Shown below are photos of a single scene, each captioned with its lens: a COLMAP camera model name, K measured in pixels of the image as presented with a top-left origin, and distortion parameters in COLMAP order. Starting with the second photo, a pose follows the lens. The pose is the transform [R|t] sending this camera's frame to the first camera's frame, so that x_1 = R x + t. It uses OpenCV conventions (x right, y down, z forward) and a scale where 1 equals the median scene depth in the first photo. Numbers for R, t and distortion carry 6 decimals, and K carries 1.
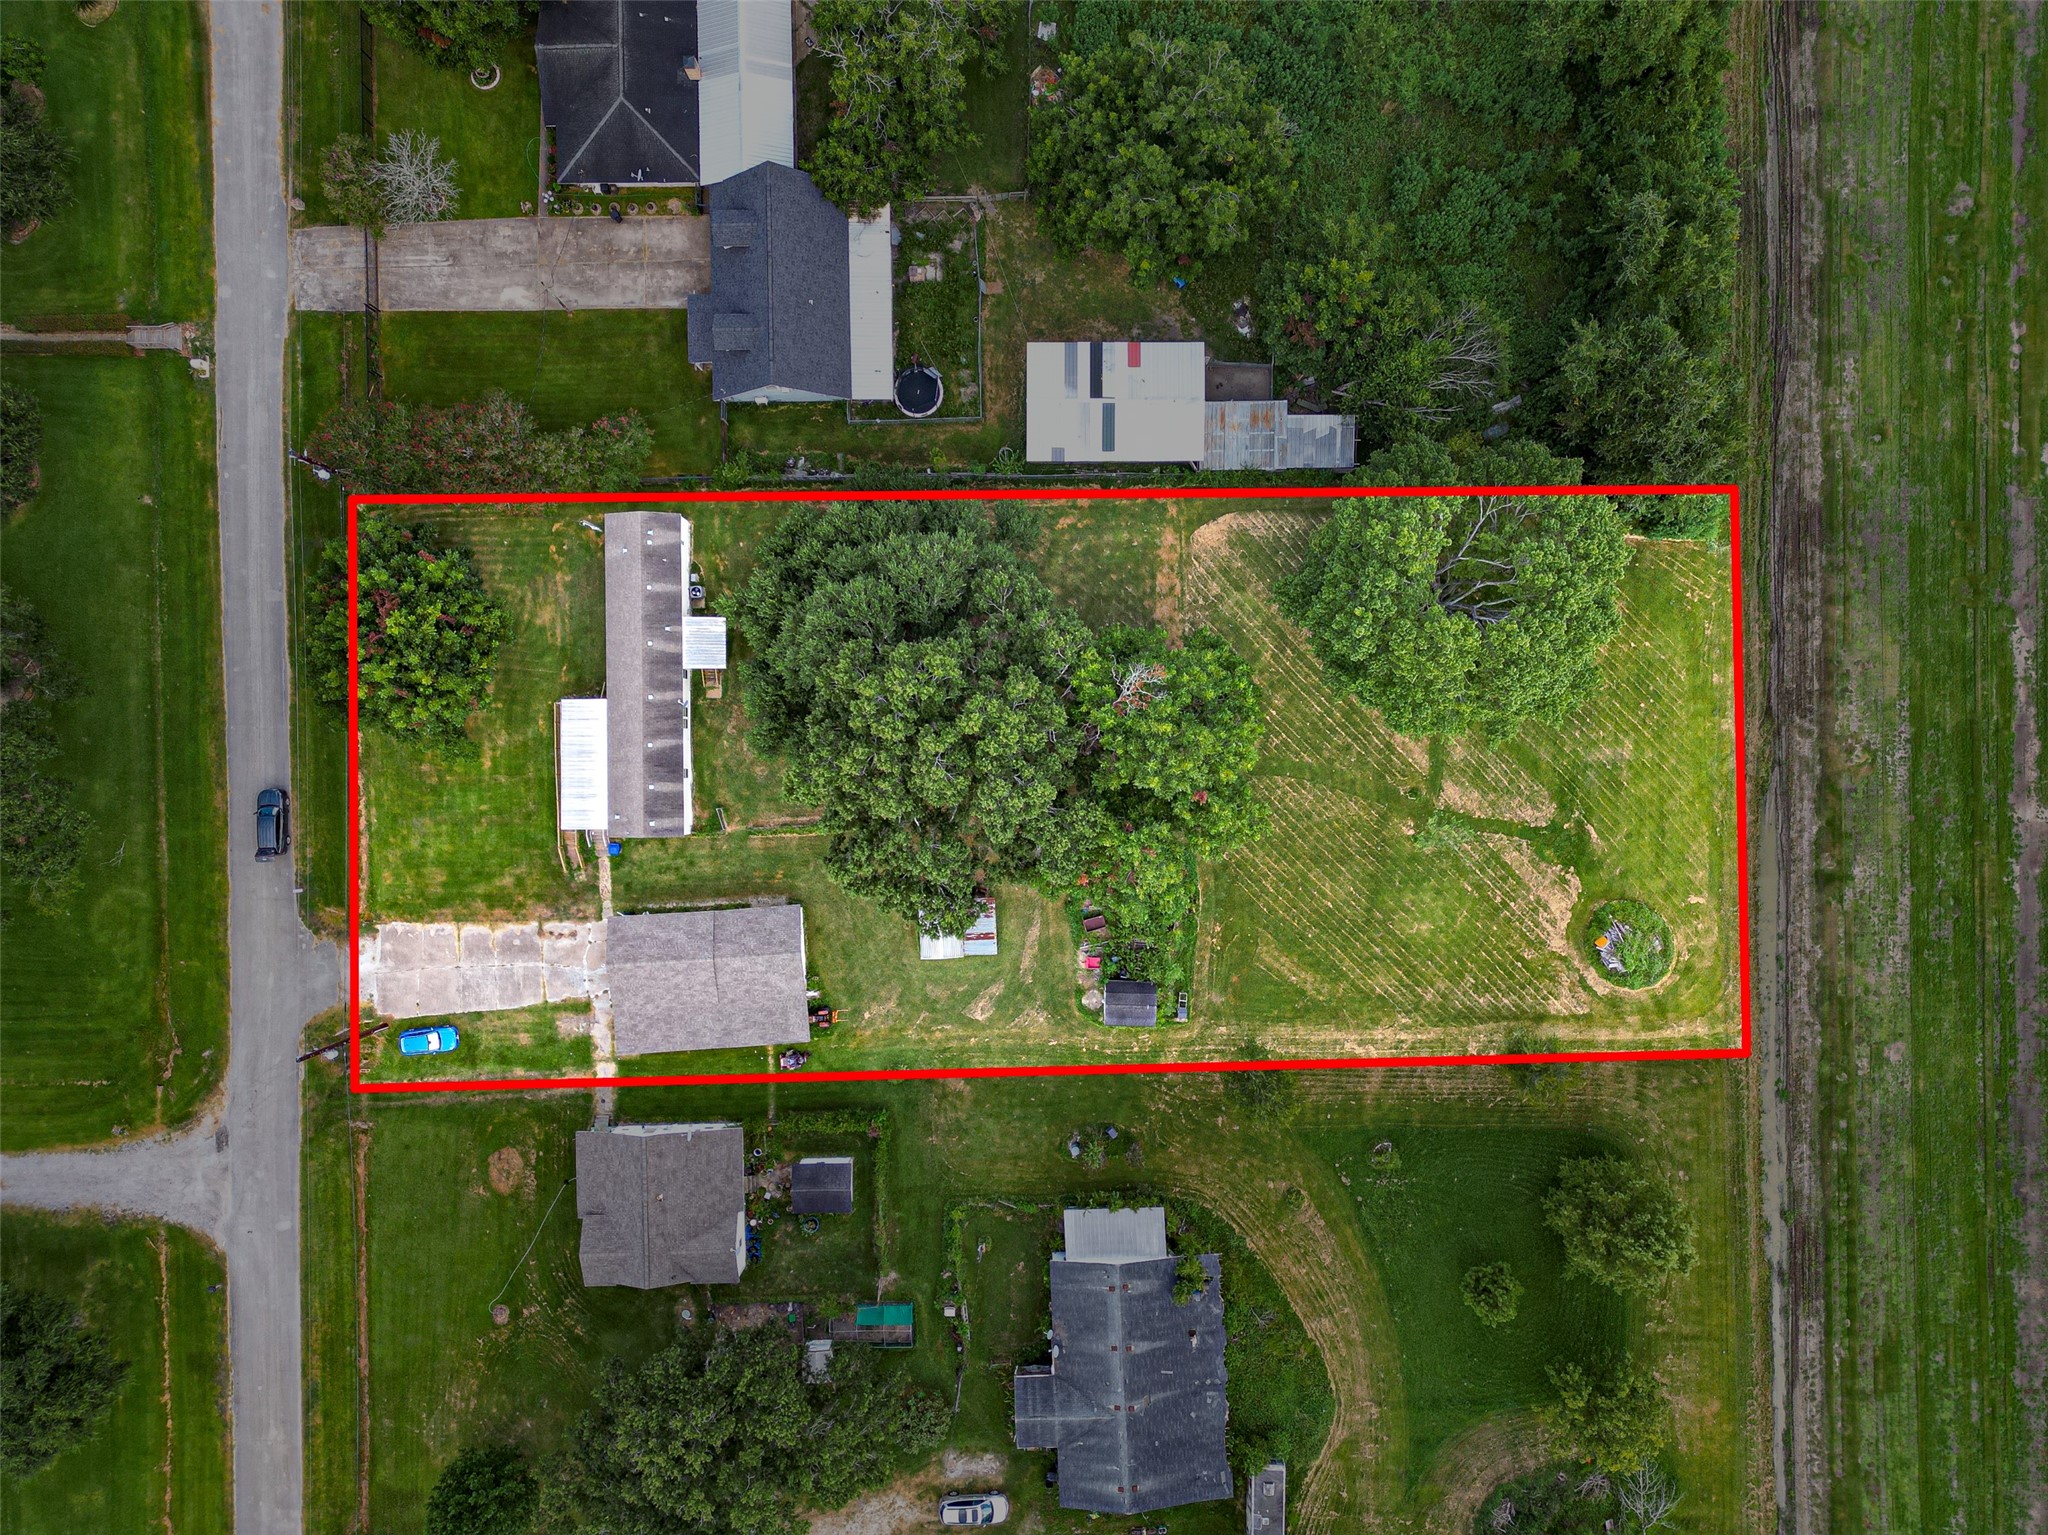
lens RADIAL K [[1436.3, 0, 1025.9], [0, 1436.3, 767.2], [0, 0, 1]] dist [0.062262, -0.058224]
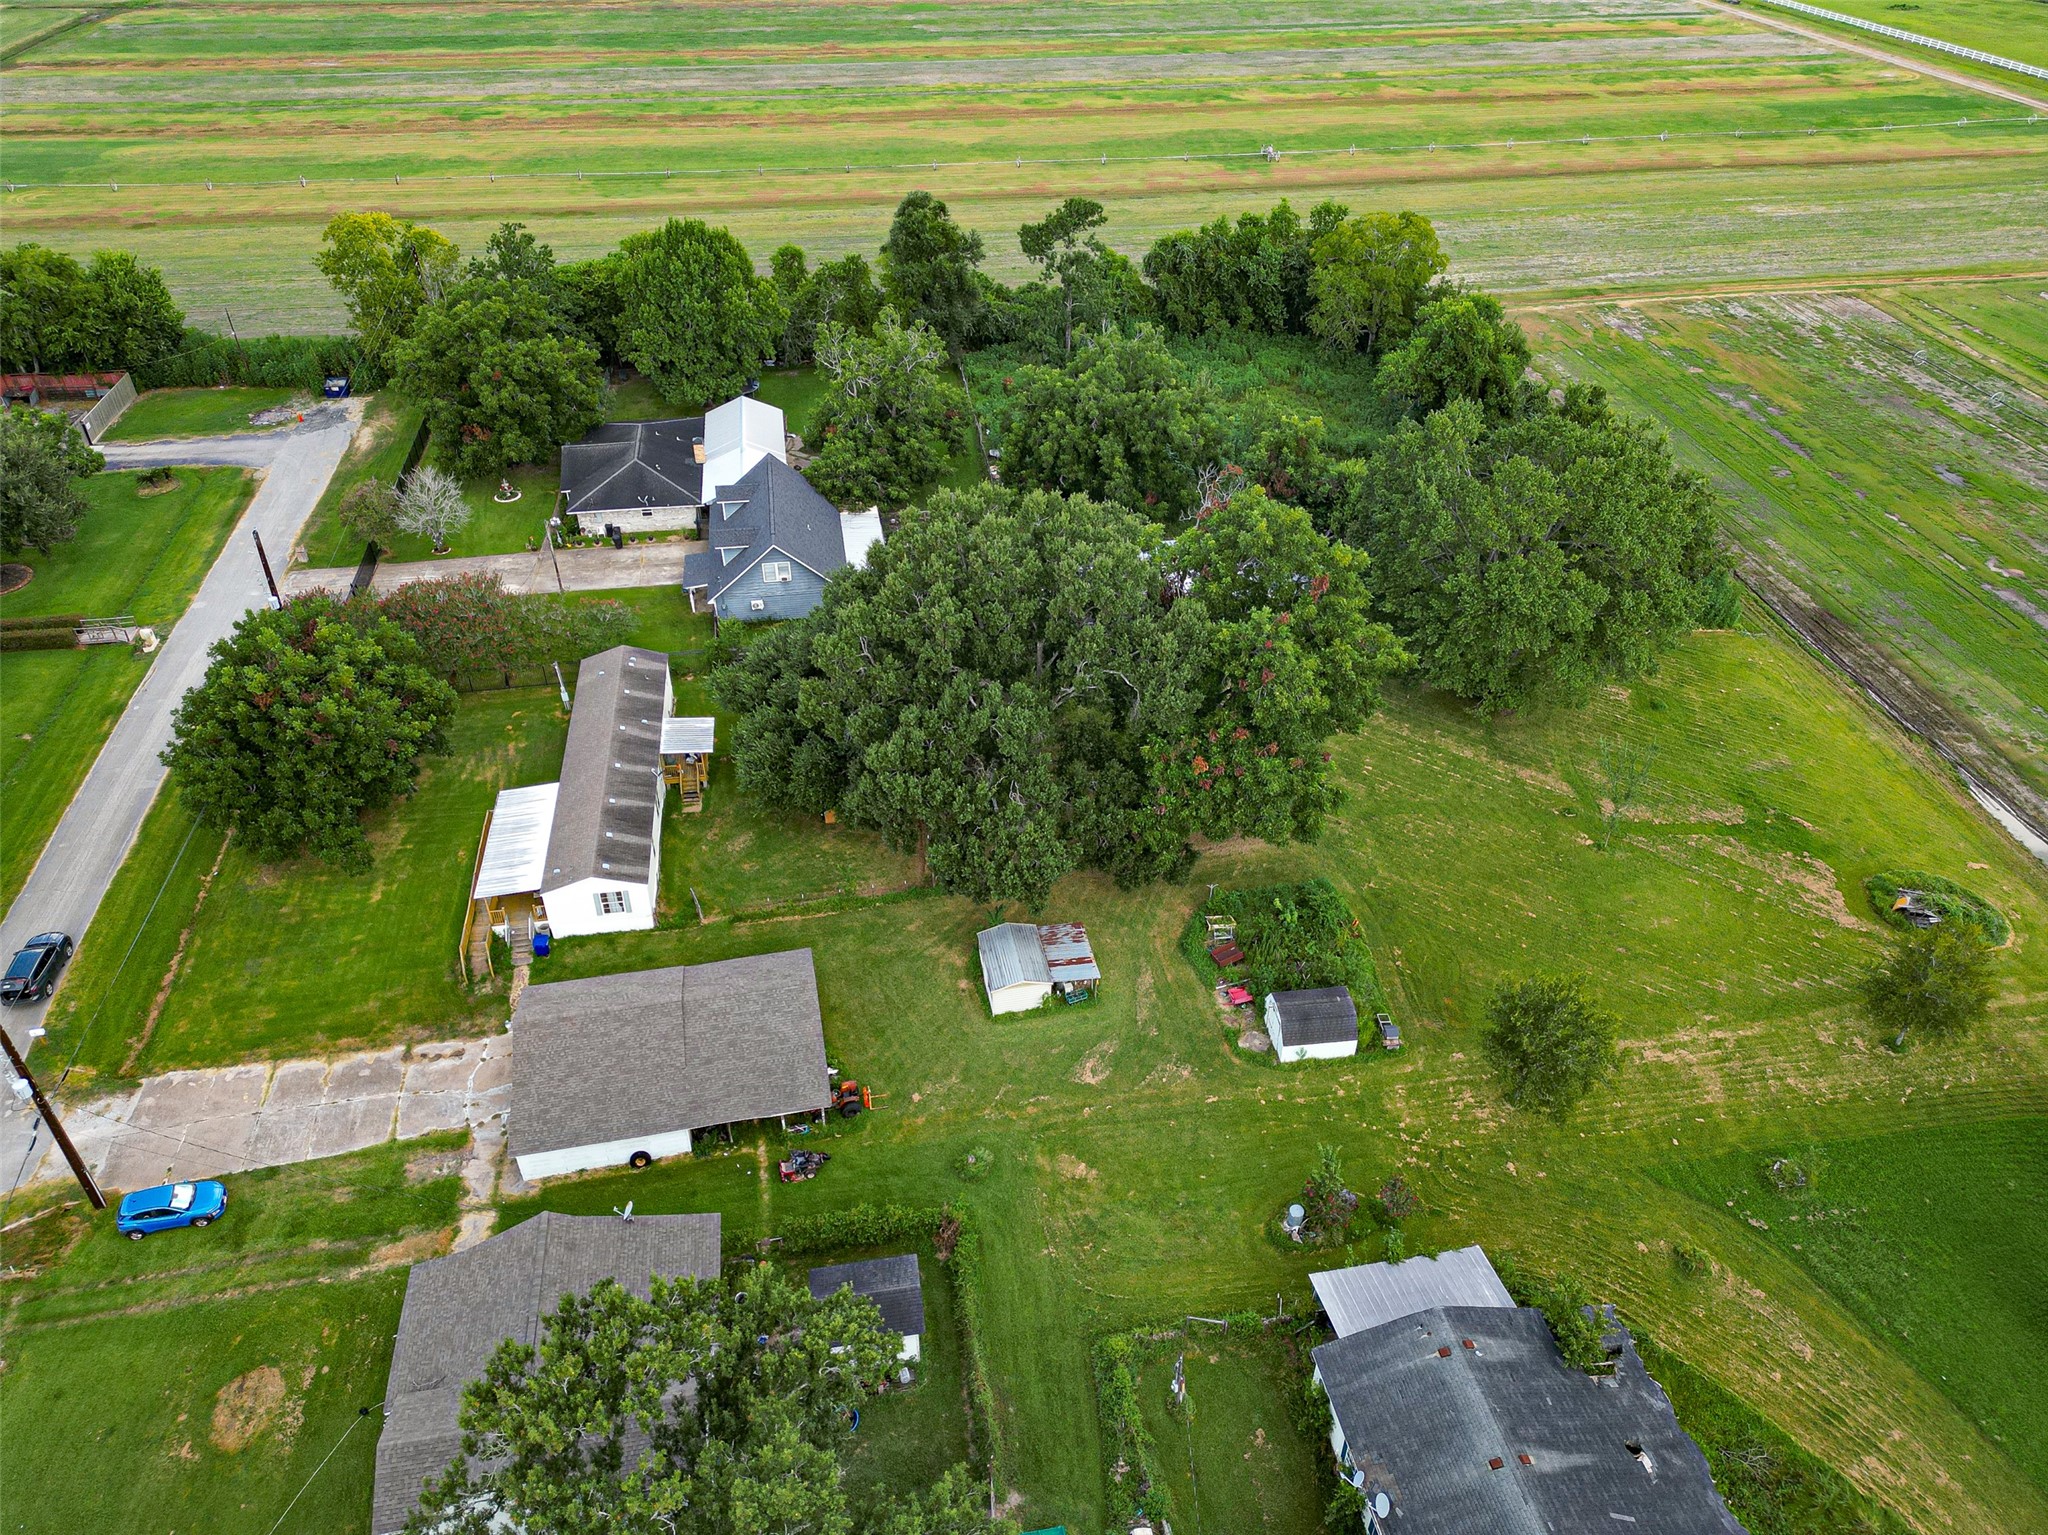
lens RADIAL K [[1436.3, 0, 1028.6], [0, 1436.3, 769.4], [0, 0, 1]] dist [0.062262, -0.058224]
pose [[0.988906, -0.077221, 0.126891, -0.131215], [0.148016, 0.584040, -0.798116, 0.604012], [-0.012478, 0.808044, 0.588990, 0.506336]]
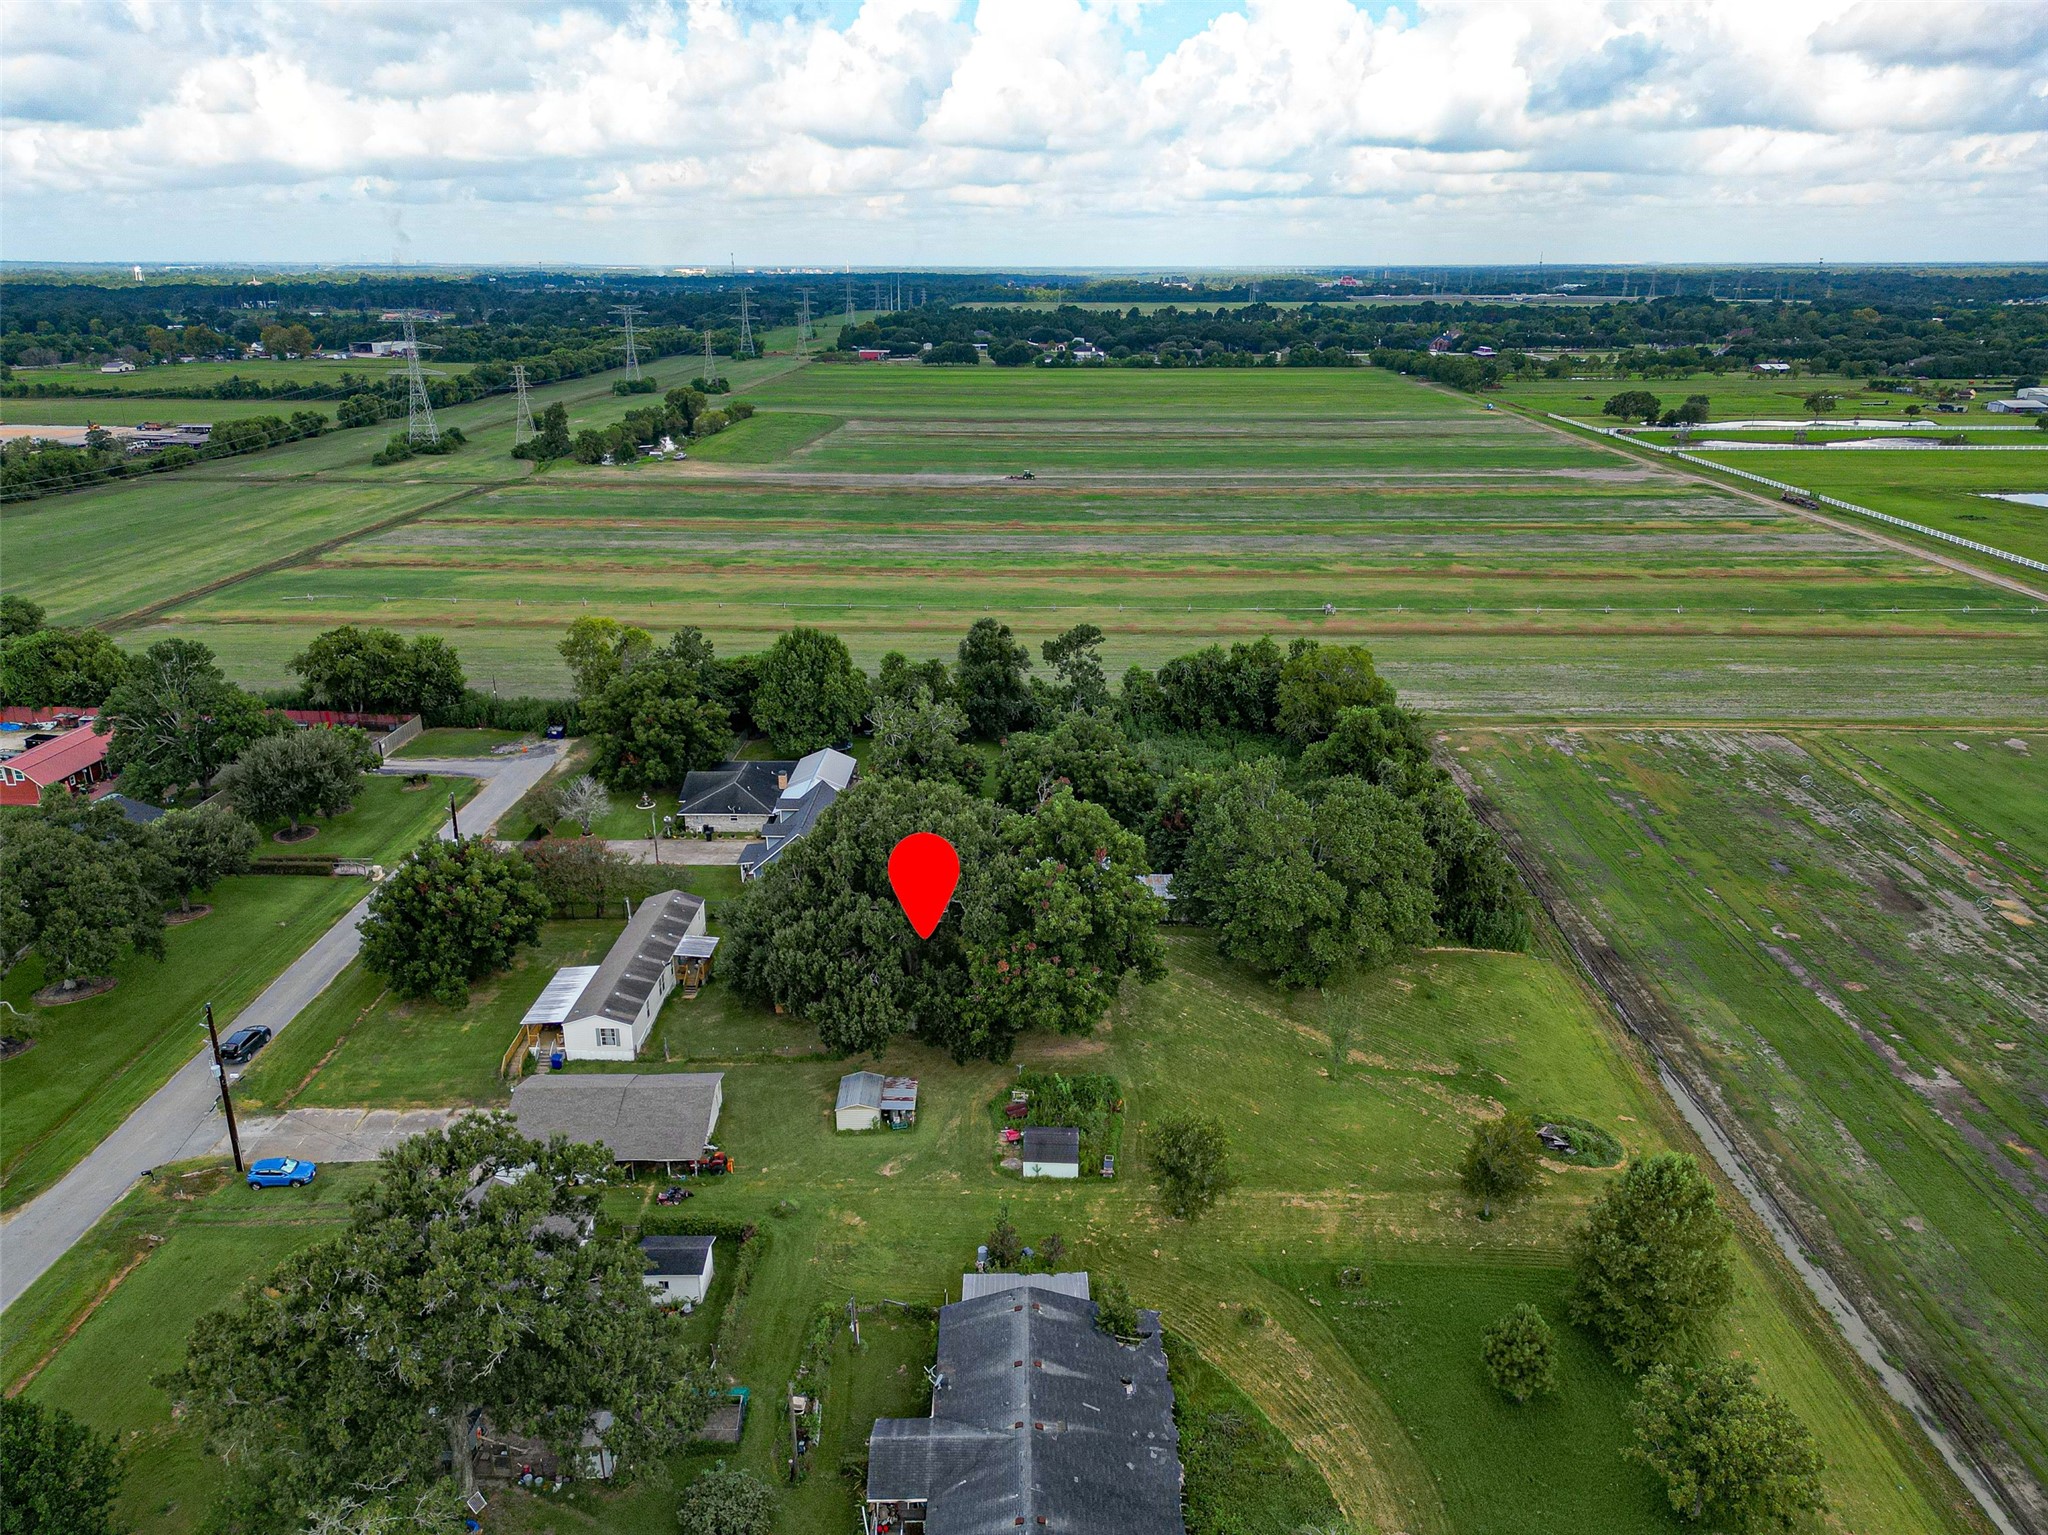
lens RADIAL K [[1436.3, 0, 1030.1], [0, 1436.3, 760.7], [0, 0, 1]] dist [0.062262, -0.058224]
pose [[0.999527, 0.018548, -0.024540, 0.076172], [-0.029232, 0.324343, -0.945488, 0.954745], [-0.009577, 0.945758, 0.324732, 0.451743]]
